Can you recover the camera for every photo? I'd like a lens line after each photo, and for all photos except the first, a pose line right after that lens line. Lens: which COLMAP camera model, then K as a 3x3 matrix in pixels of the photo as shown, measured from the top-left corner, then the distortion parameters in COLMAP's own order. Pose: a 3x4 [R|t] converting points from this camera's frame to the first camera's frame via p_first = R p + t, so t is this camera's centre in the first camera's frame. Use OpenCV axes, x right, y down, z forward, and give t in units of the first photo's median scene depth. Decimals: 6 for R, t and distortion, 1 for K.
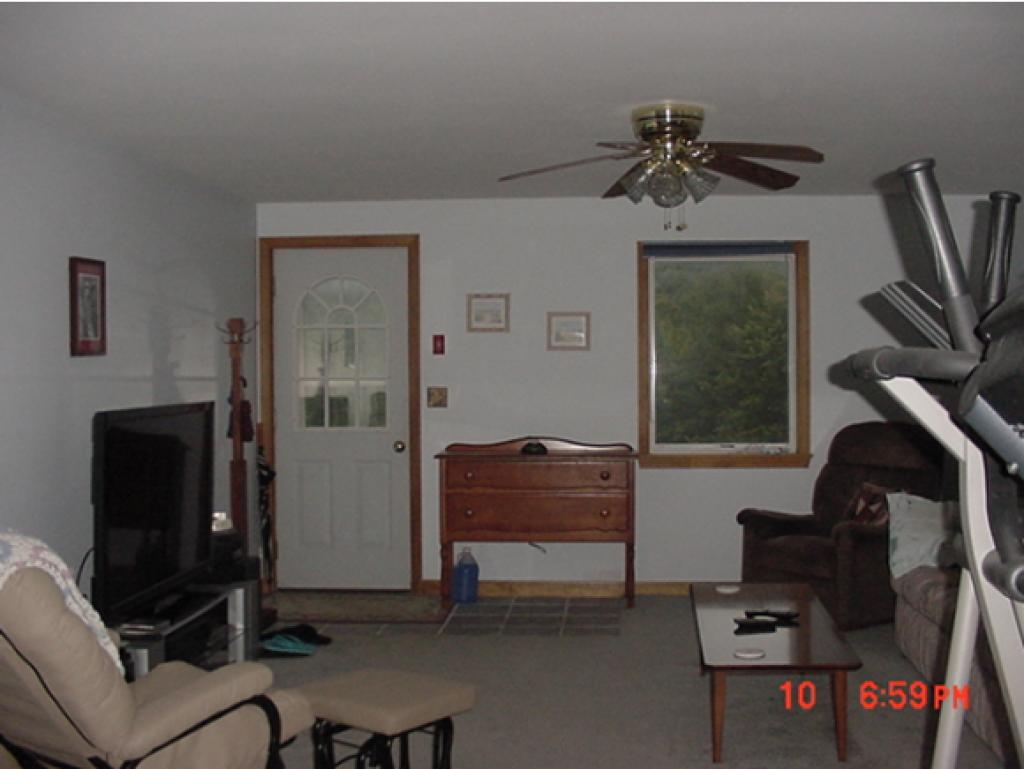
lens RADIAL K [[1267.9, 0, 540.9], [0, 1267.9, 382.9], [0, 0, 1]] dist [-0.181521, 0.119823]
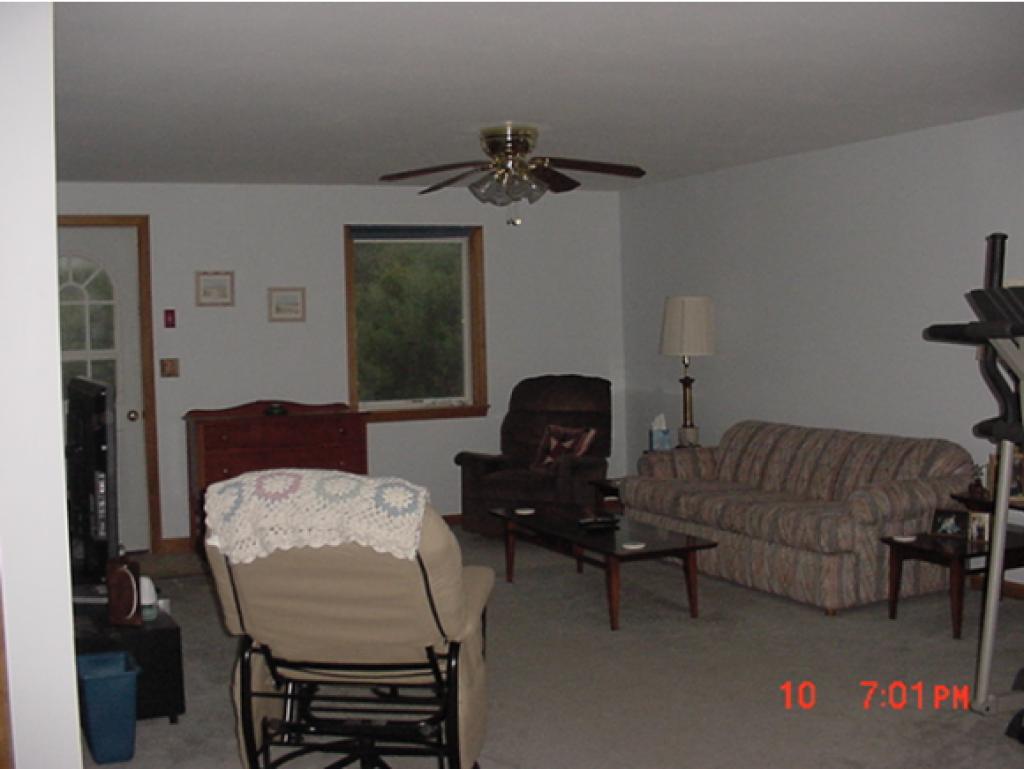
lens RADIAL K [[1267.9, 0, 540.9], [0, 1267.9, 382.9], [0, 0, 1]] dist [-0.181521, 0.119823]
pose [[0.876102, -0.038601, 0.480579, -0.316326], [0.025234, 0.999095, 0.034246, -0.004191], [-0.481466, -0.017876, 0.876283, -0.078371]]
